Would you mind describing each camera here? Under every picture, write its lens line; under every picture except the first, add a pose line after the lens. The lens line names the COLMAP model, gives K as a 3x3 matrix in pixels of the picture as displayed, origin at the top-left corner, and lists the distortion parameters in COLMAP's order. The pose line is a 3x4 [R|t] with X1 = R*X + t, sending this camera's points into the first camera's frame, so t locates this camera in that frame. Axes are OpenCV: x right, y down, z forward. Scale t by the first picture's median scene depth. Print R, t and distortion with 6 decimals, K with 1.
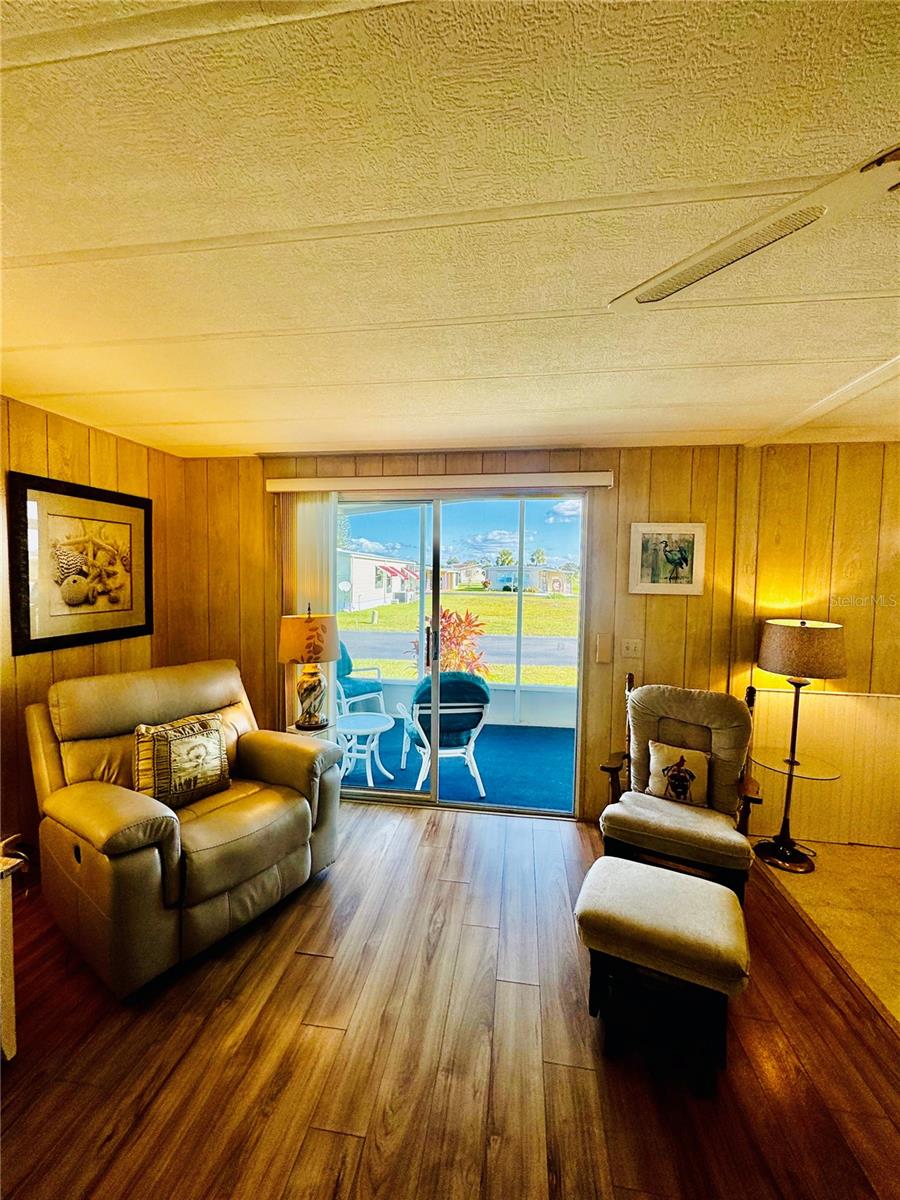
lens RADIAL K [[478.8, 0, 448.0], [0, 478.8, 599.8], [0, 0, 1]] dist [-0.001255, 0.000851]
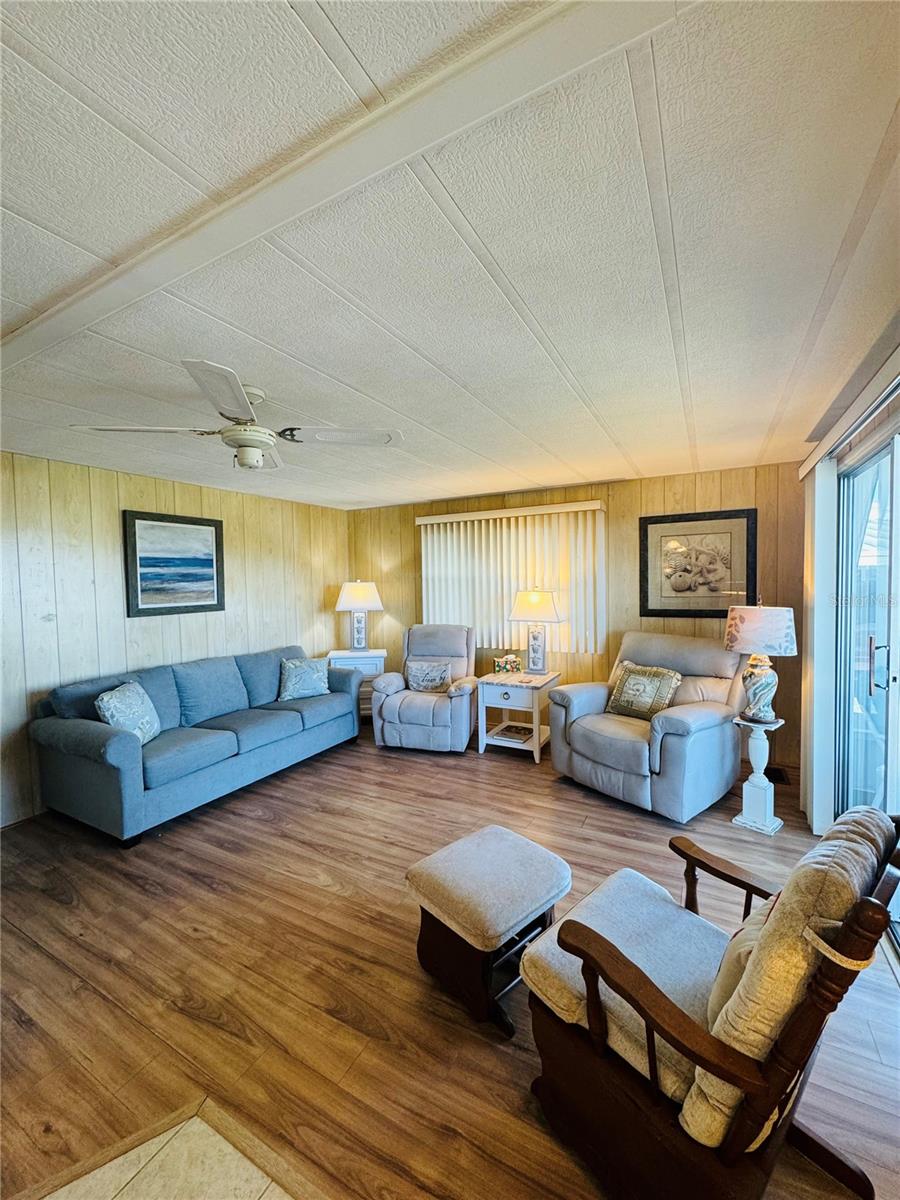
lens RADIAL K [[478.8, 0, 448.5], [0, 478.8, 597.3], [0, 0, 1]] dist [-0.001255, 0.000851]
pose [[-0.339917, 0.026123, -0.940092, 0.932329], [-0.035347, 0.998553, 0.040528, -0.005120], [0.939791, 0.047006, -0.338502, 0.792197]]
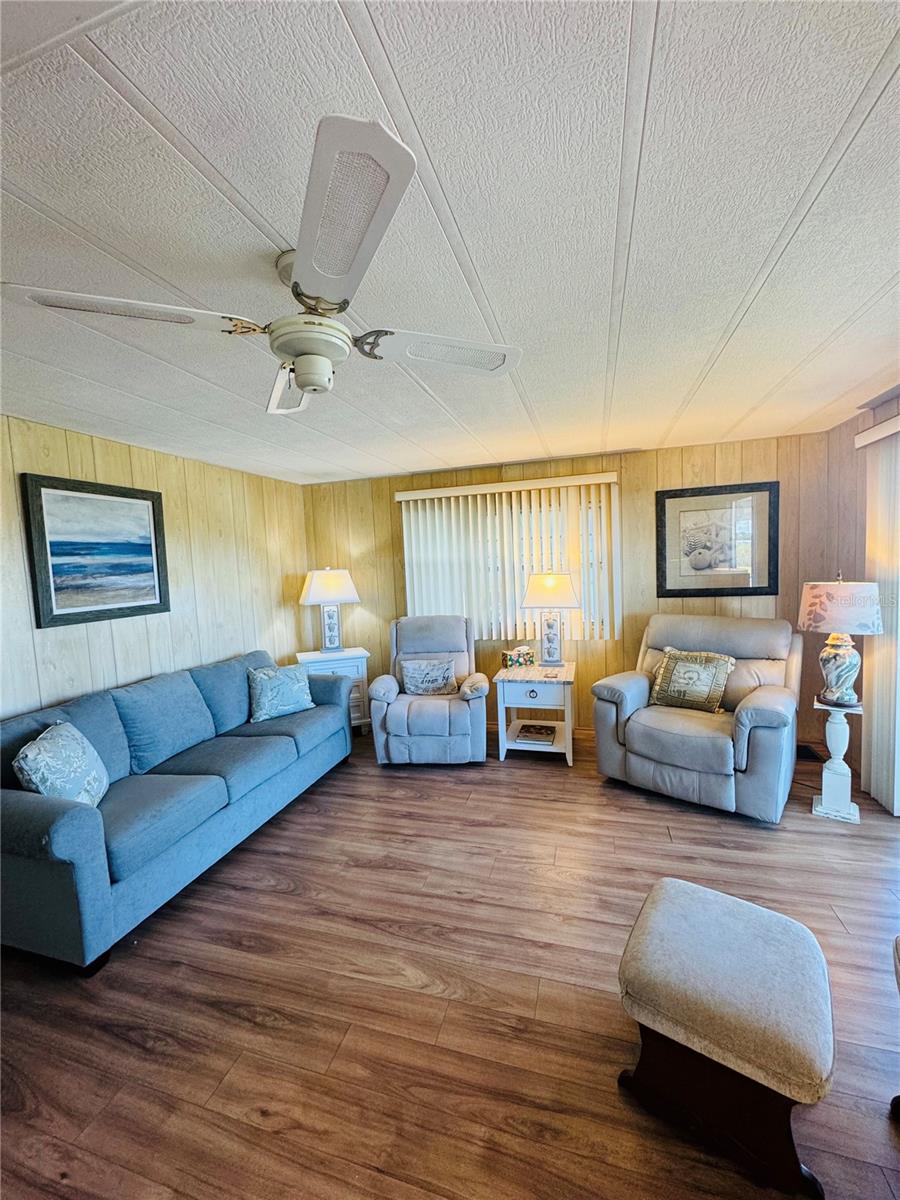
lens RADIAL K [[478.8, 0, 448.6], [0, 478.8, 598.6], [0, 0, 1]] dist [-0.001255, 0.000851]
pose [[-0.138207, 0.066173, -0.988190, 0.786870], [-0.009419, 0.997633, 0.068122, 0.007992], [0.990359, 0.018723, -0.137257, 0.416783]]
